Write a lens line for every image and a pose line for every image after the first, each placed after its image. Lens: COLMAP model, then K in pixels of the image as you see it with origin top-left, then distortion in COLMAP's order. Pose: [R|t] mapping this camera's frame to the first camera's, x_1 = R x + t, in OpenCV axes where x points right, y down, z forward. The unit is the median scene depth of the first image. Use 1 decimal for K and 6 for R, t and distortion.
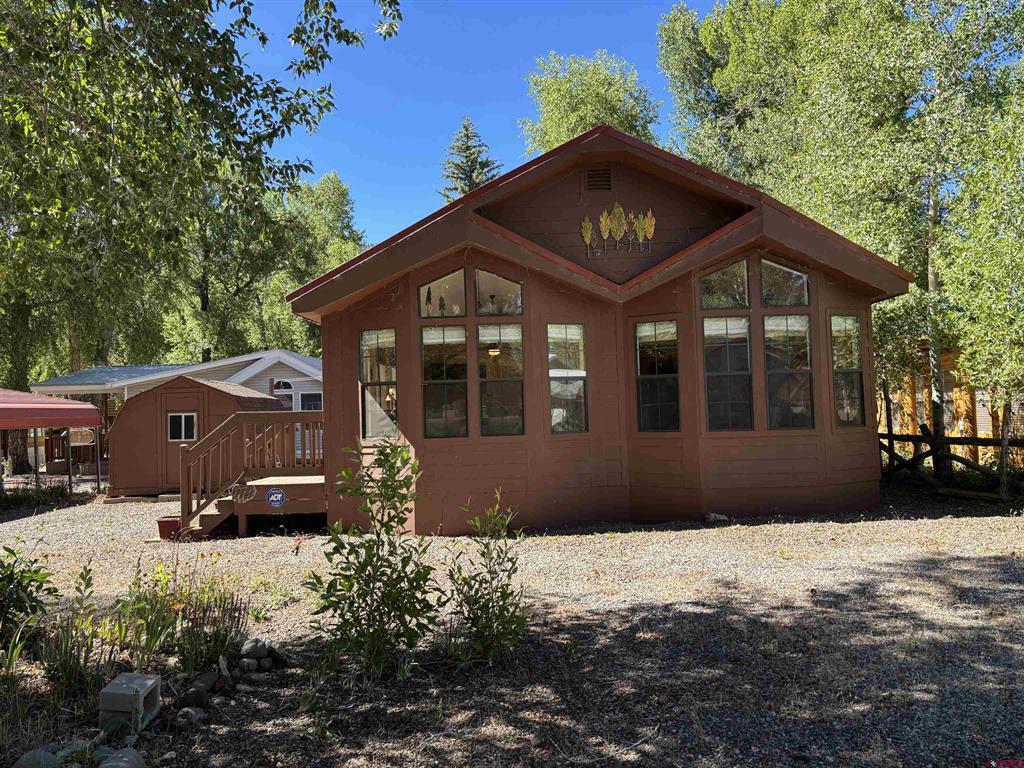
lens RADIAL K [[751.7, 0, 512.0], [0, 751.7, 384.0], [0, 0, 1]] dist [0.031658, -0.000310]
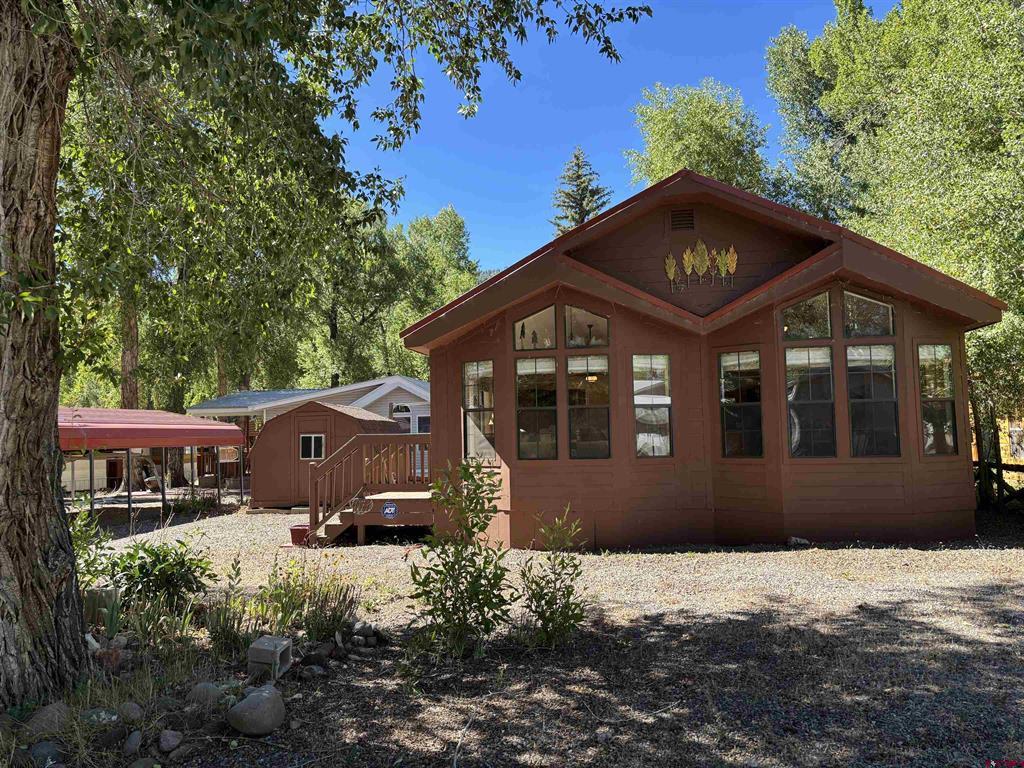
lens RADIAL K [[786.4, 0, 512.0], [0, 786.4, 384.0], [0, 0, 1]] dist [0.083847, -0.079516]
pose [[0.986127, -0.001174, -0.165991, 0.064686], [-0.003233, 0.999650, -0.026275, -0.008482], [0.165964, 0.026447, 0.985777, -0.138777]]
